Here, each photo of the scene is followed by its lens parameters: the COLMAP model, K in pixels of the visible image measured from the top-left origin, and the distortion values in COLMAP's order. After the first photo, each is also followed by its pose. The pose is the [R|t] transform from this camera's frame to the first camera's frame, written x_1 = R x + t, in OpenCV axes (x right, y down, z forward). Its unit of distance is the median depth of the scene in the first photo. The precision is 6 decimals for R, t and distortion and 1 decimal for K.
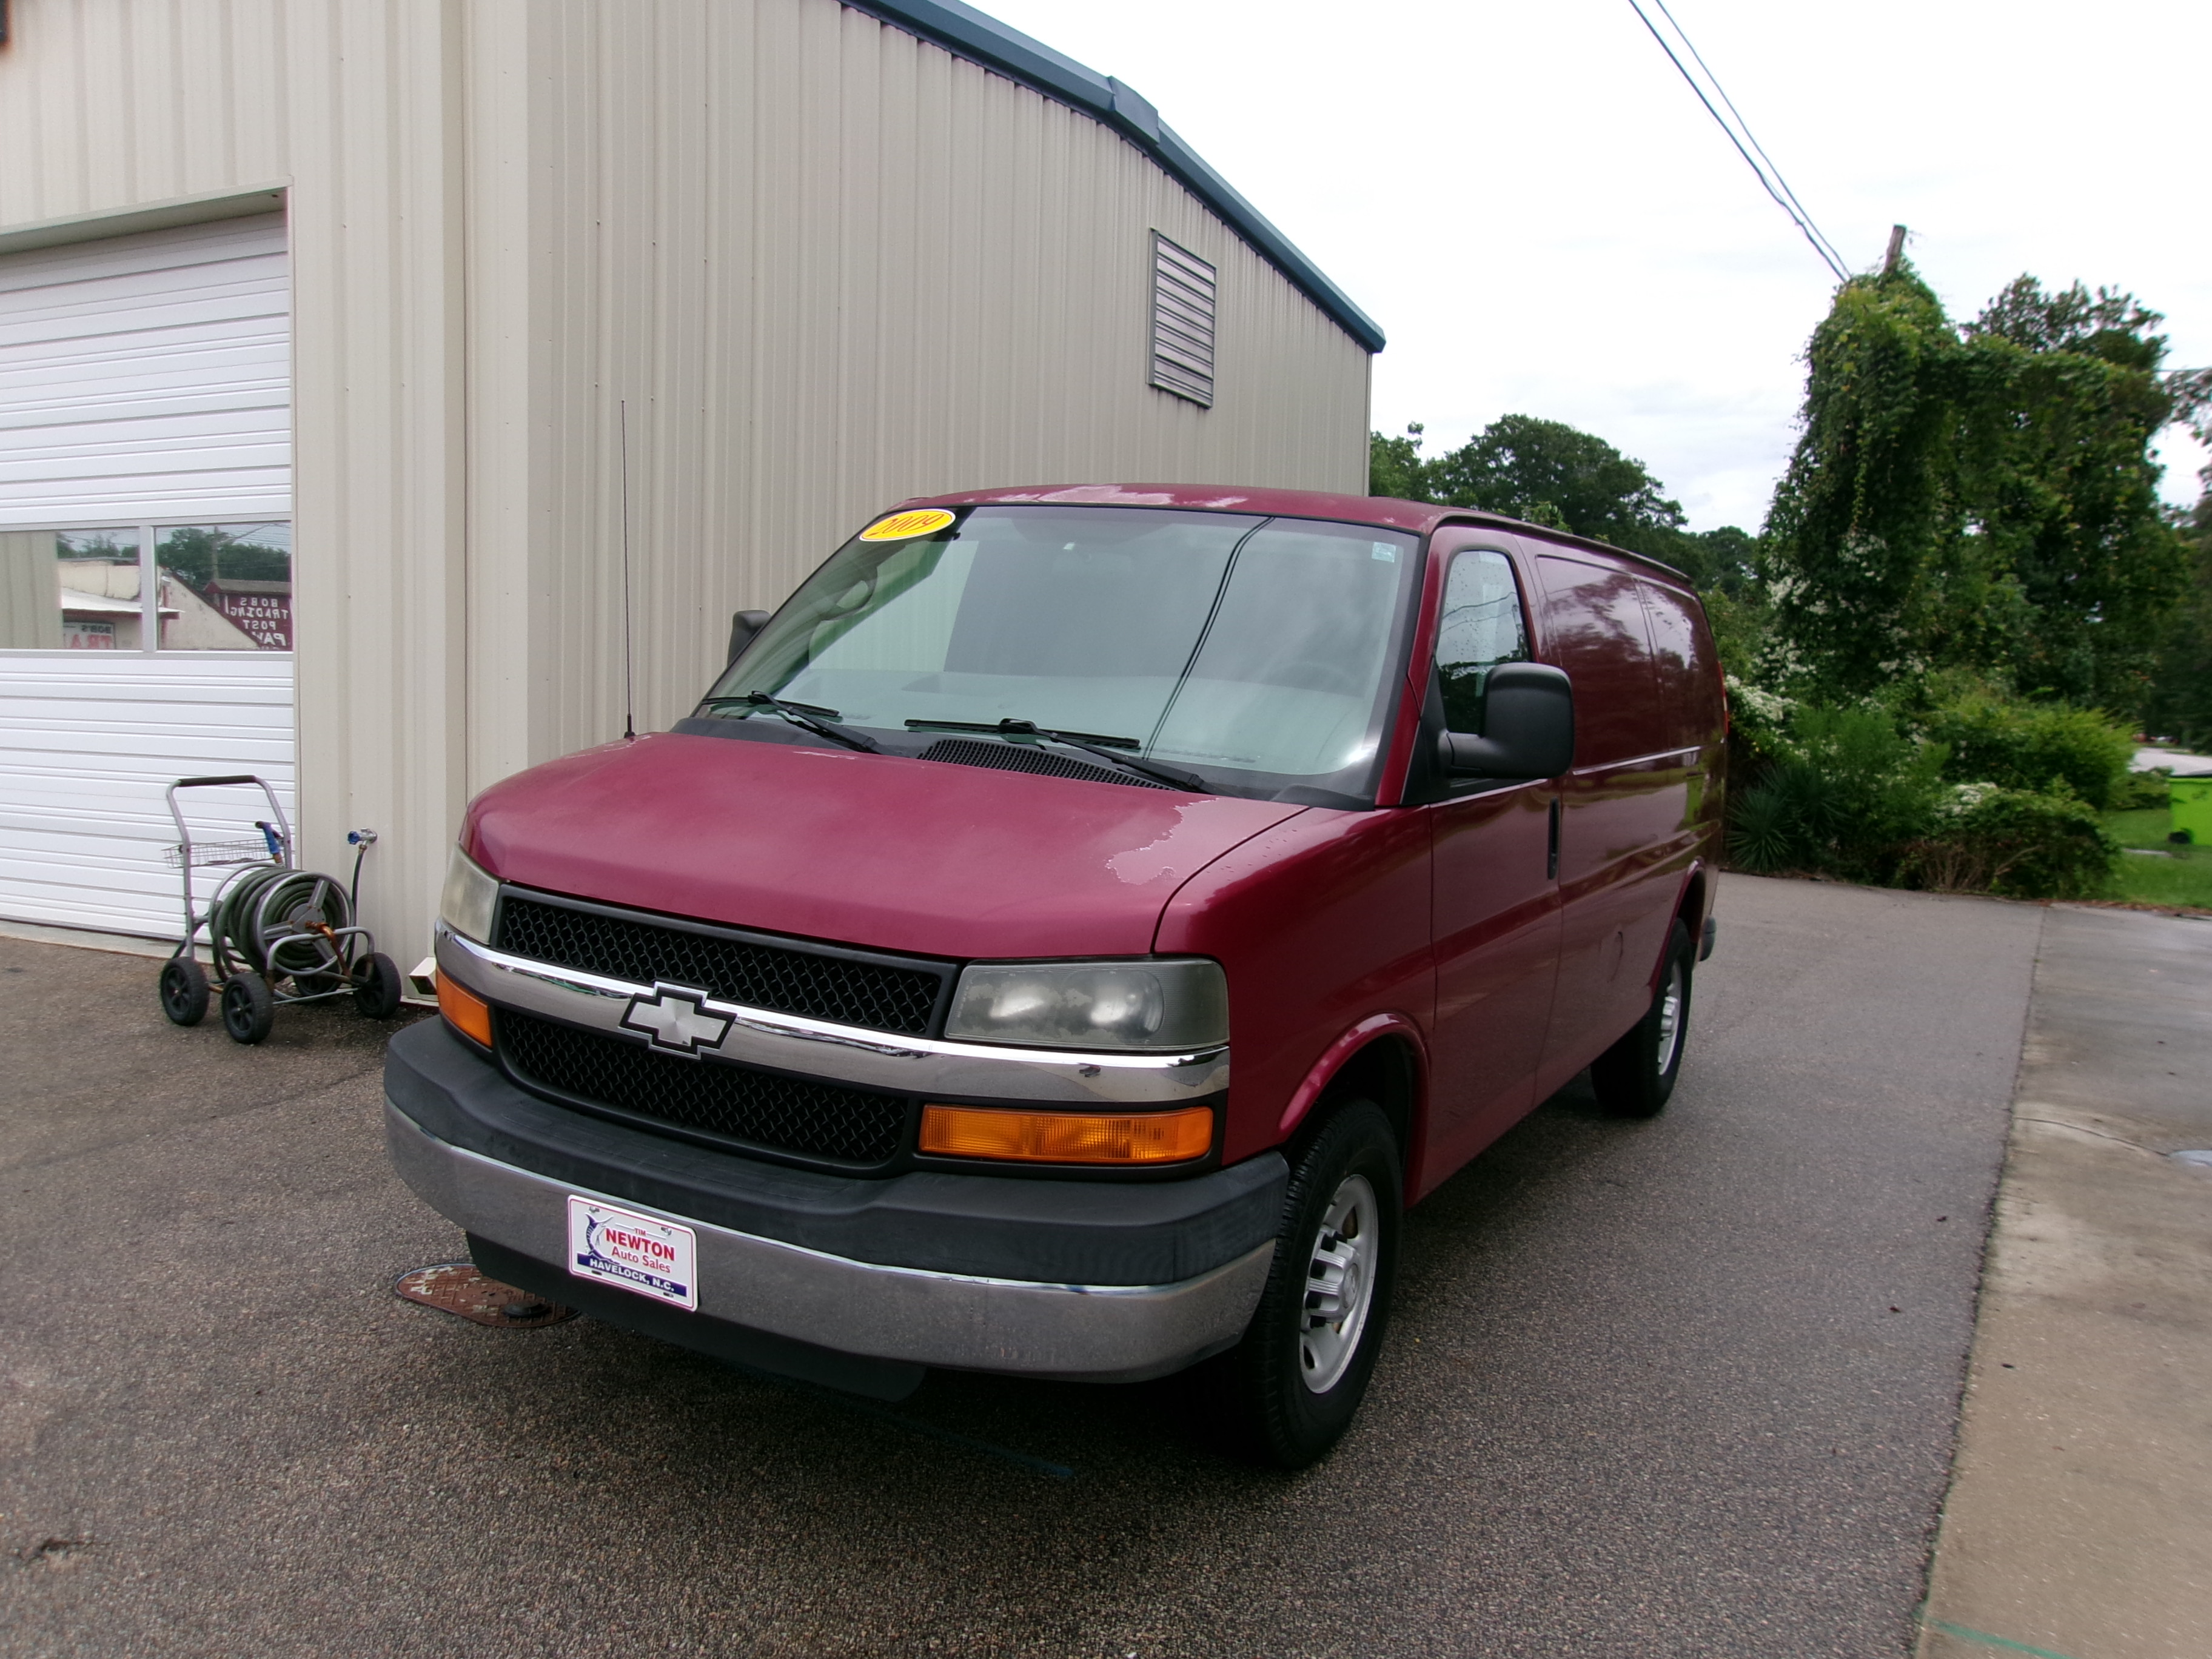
lens RADIAL K [[1709.5, 0, 1092.9], [0, 1709.5, 823.6], [0, 0, 1]] dist [-0.006092, 0.023267]
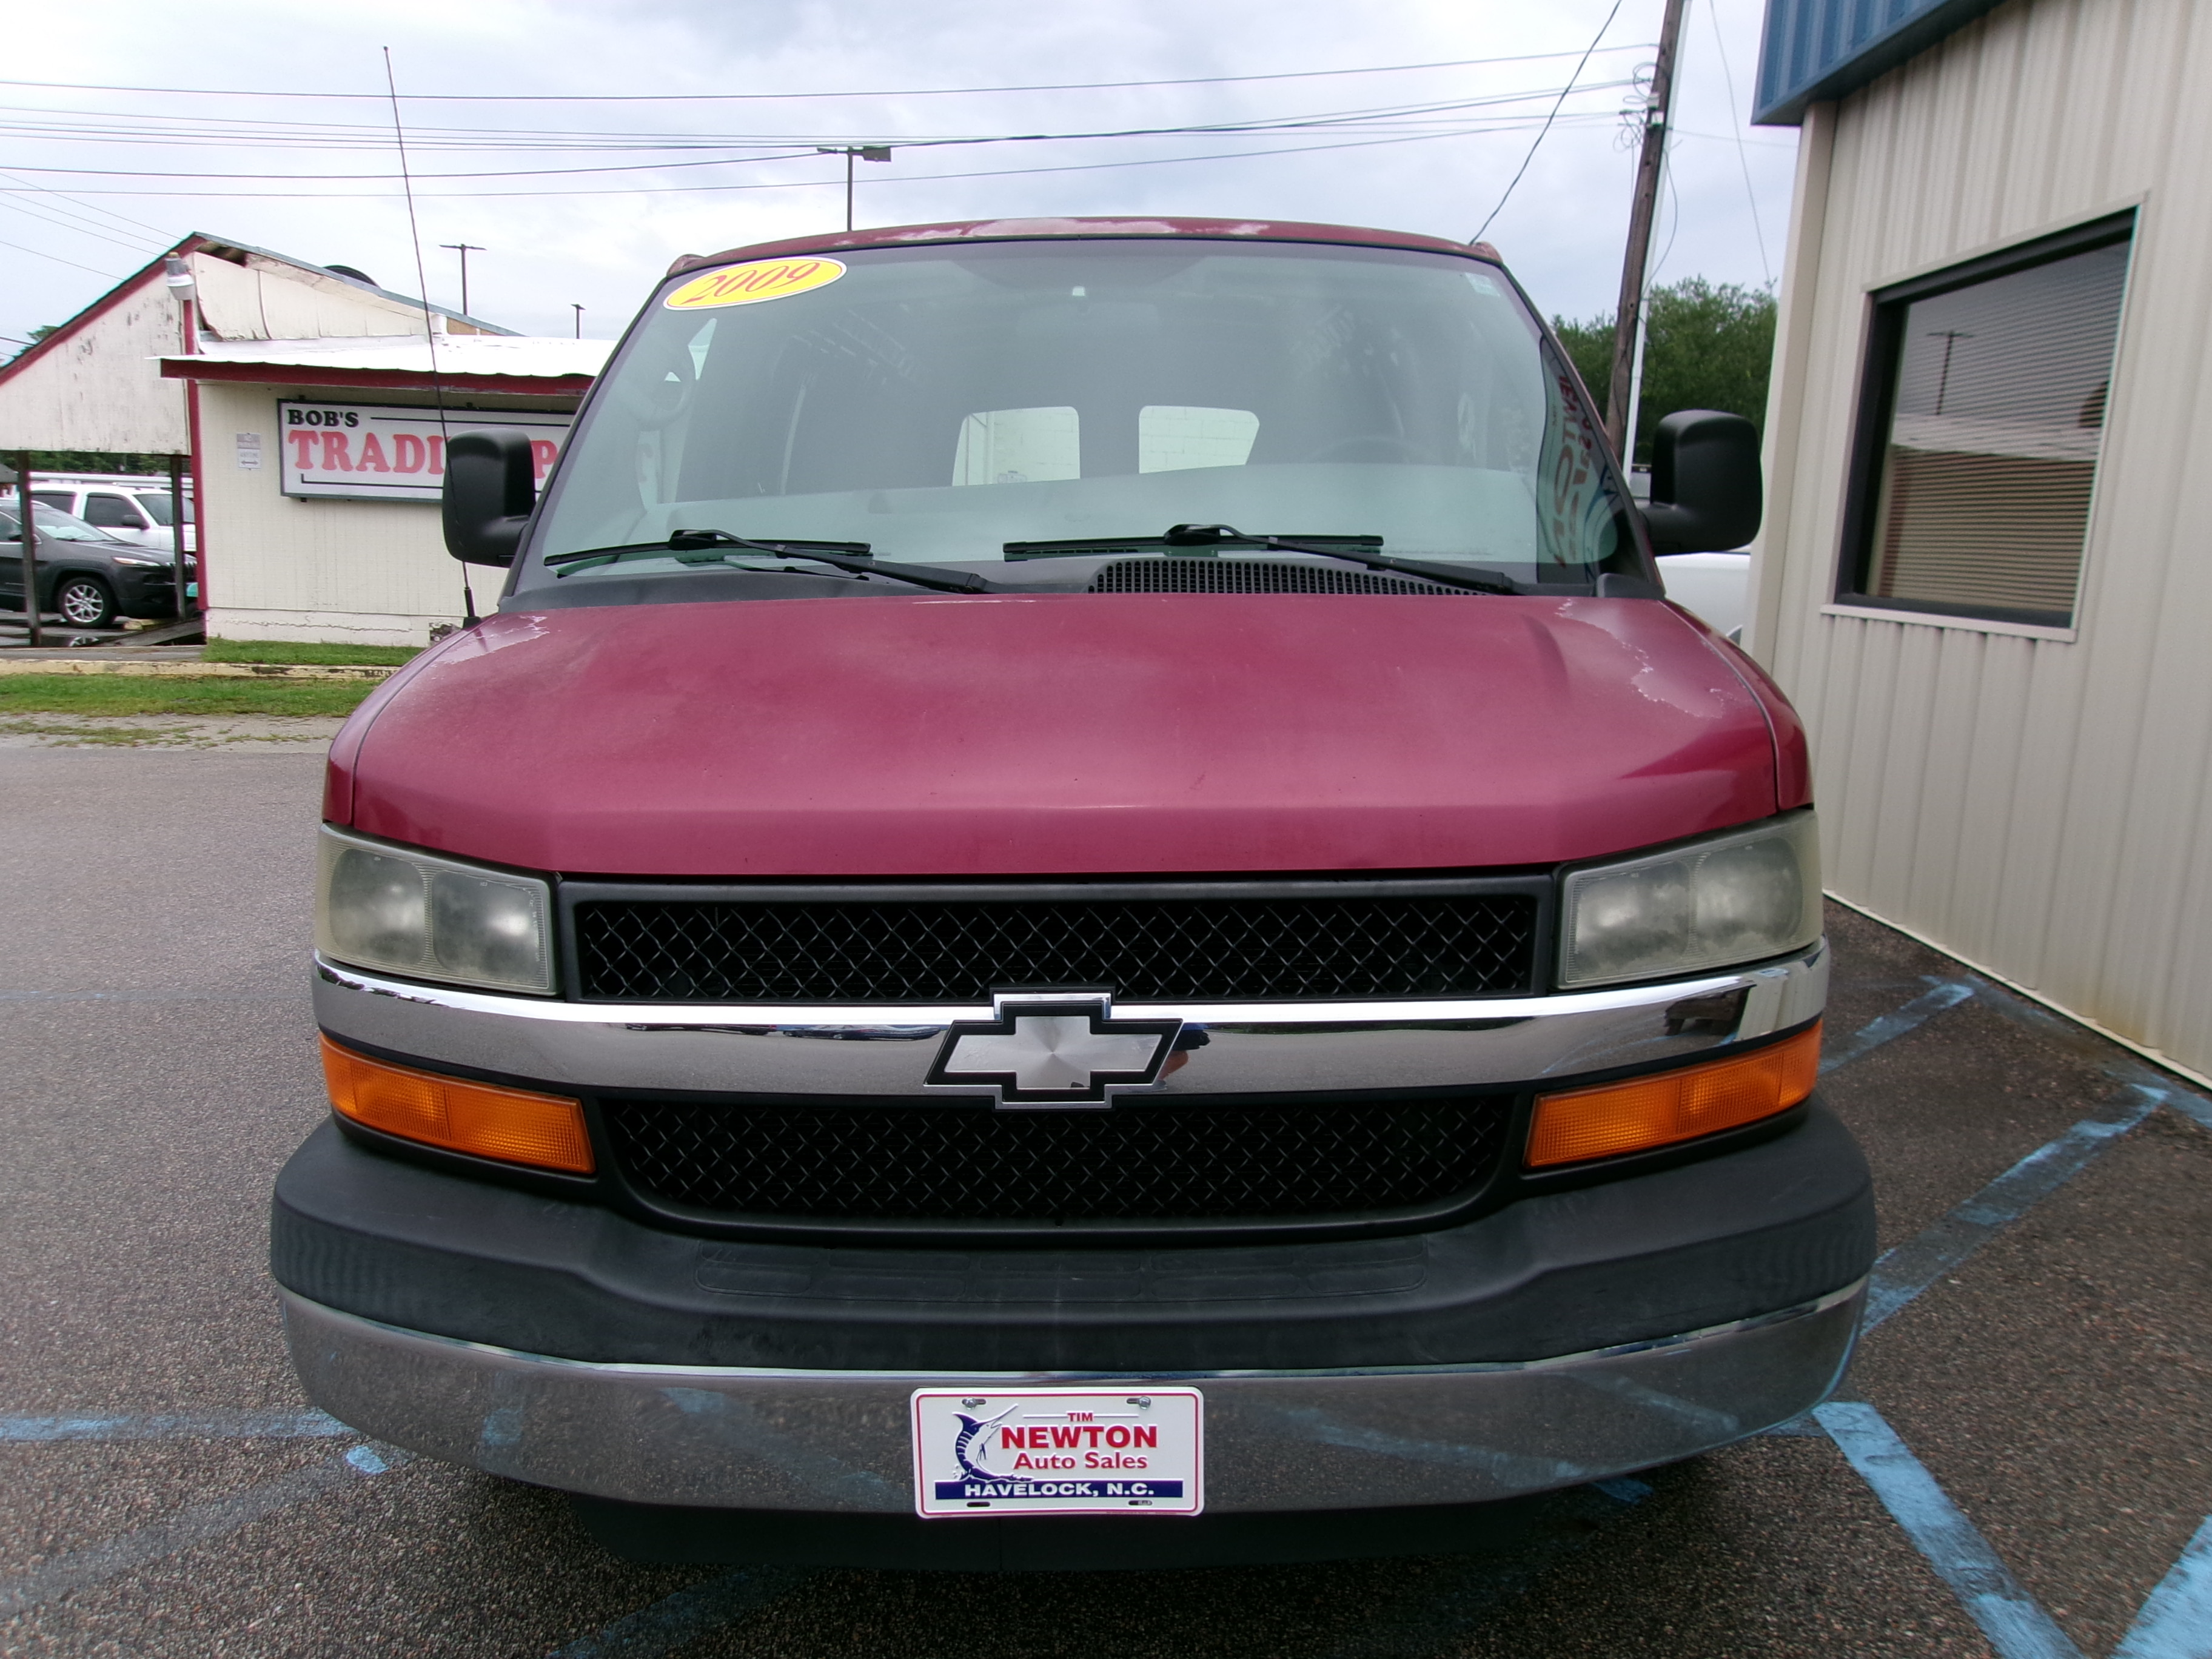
lens RADIAL K [[1709.5, 0, 1113.5], [0, 1709.5, 839.1], [0, 0, 1]] dist [-0.006092, 0.023267]
pose [[0.882740, -0.155921, 0.443237, -0.473314], [0.119623, 0.986828, 0.108906, -0.017925], [-0.454380, -0.043115, 0.889764, 0.473456]]
